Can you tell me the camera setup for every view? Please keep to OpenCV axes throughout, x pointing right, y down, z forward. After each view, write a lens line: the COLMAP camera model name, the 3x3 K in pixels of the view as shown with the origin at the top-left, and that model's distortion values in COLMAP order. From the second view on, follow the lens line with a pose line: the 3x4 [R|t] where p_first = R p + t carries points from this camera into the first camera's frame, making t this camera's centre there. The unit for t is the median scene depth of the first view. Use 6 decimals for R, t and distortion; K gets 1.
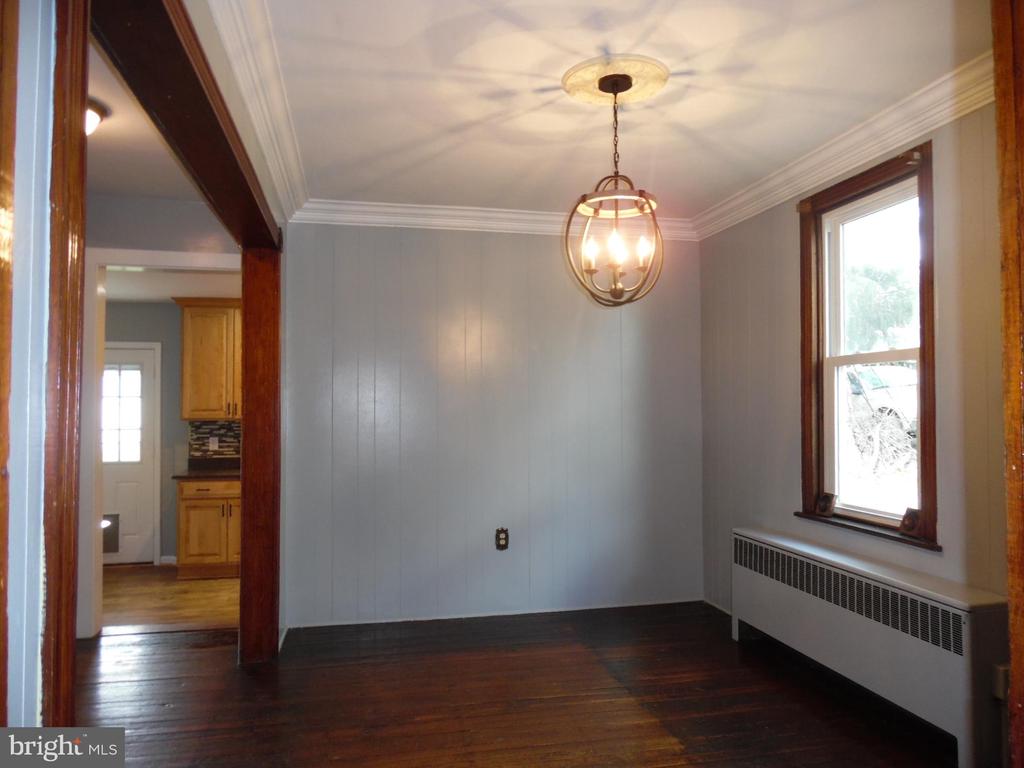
lens RADIAL K [[709.9, 0, 512.0], [0, 709.9, 384.0], [0, 0, 1]] dist [-0.001708, -0.001563]
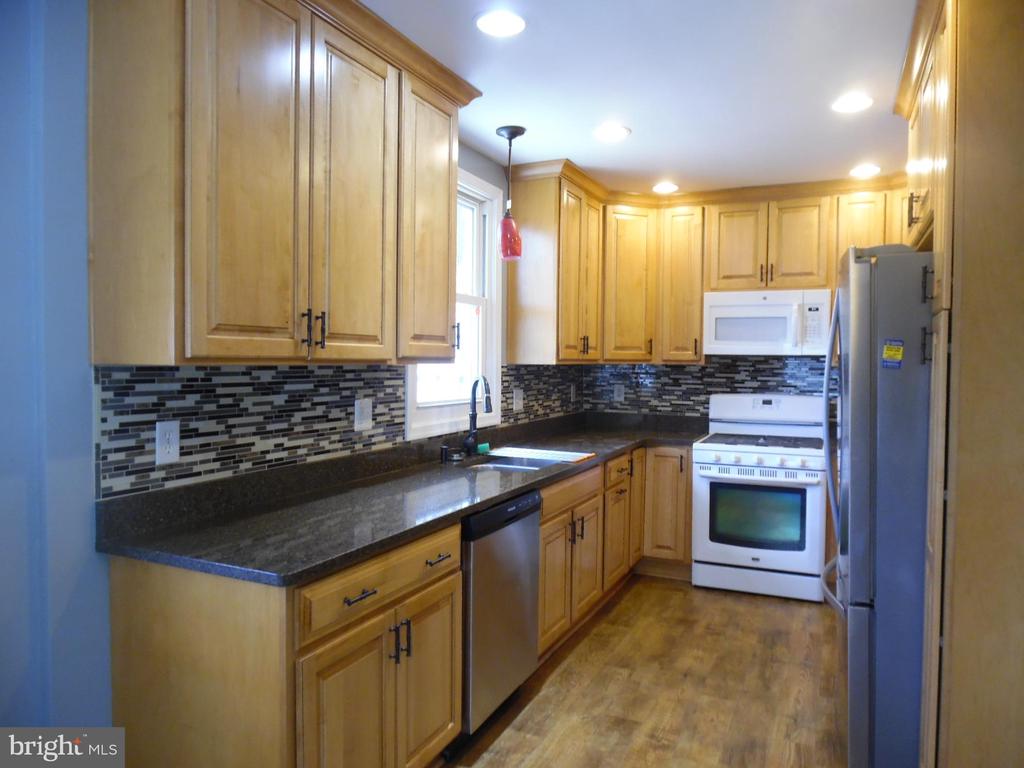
lens RADIAL K [[709.9, 0, 512.0], [0, 709.9, 384.0], [0, 0, 1]] dist [-0.001708, -0.001563]
pose [[0.607934, -0.017696, 0.793790, -0.569458], [-0.033652, 0.998279, 0.048028, 0.039930], [-0.793274, -0.055911, 0.606293, 0.703005]]
